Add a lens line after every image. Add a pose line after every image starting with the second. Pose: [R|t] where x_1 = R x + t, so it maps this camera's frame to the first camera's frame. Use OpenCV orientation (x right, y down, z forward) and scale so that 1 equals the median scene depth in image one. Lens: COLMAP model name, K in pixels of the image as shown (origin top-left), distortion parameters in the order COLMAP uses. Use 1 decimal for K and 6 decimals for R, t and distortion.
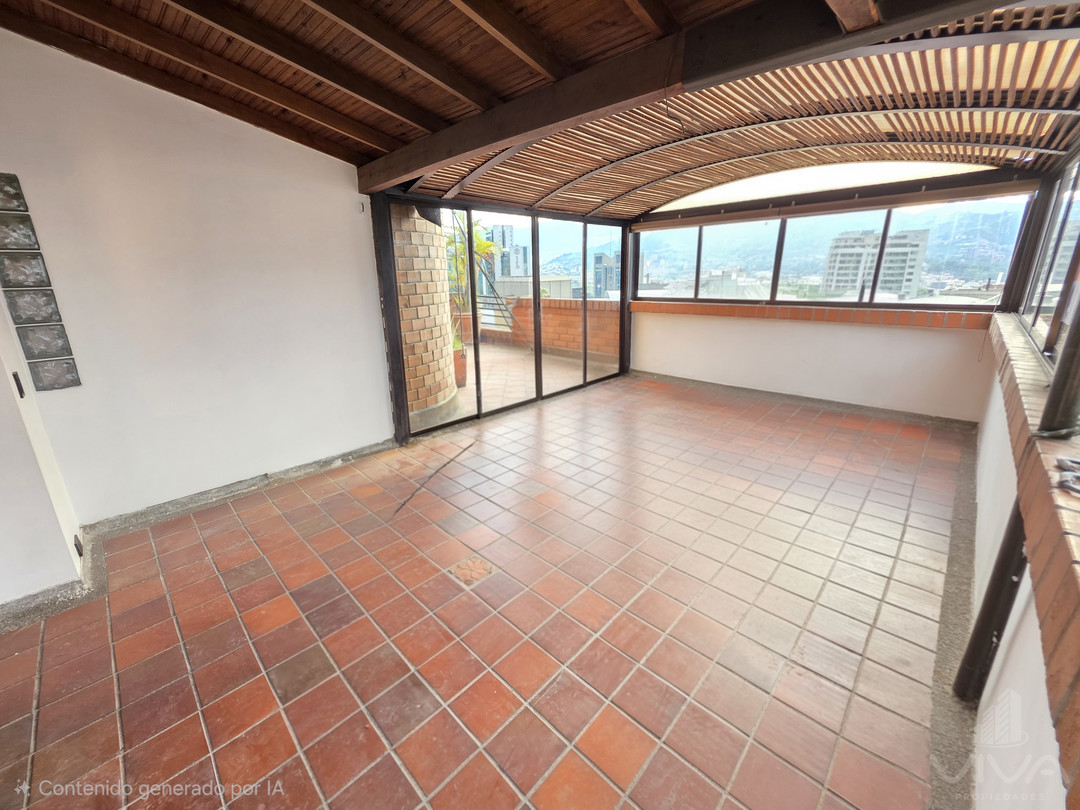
lens RADIAL K [[433.1, 0, 530.7], [0, 433.1, 394.2], [0, 0, 1]] dist [0.003809, -0.000034]
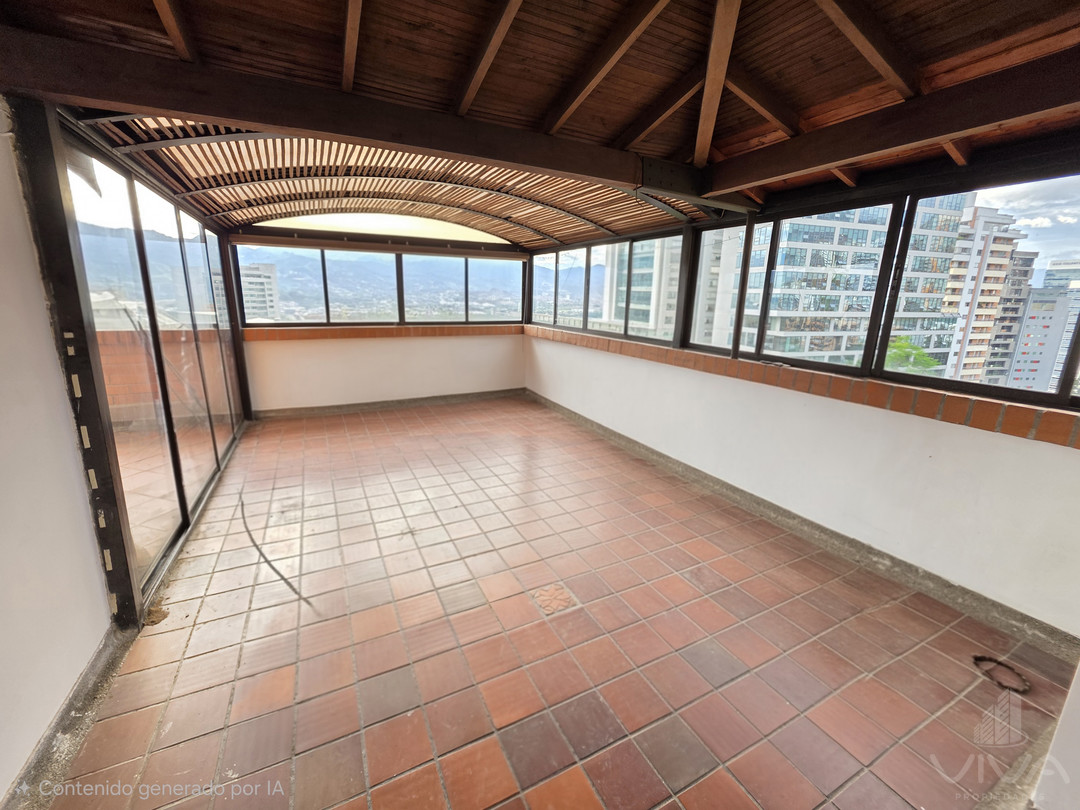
lens RADIAL K [[433.1, 0, 533.8], [0, 433.1, 395.8], [0, 0, 1]] dist [0.003809, -0.000034]
pose [[0.319603, -0.183225, 0.929668, -0.399881], [0.232746, 0.966249, 0.110421, -0.060826], [-0.918522, 0.181086, 0.351461, 0.258638]]
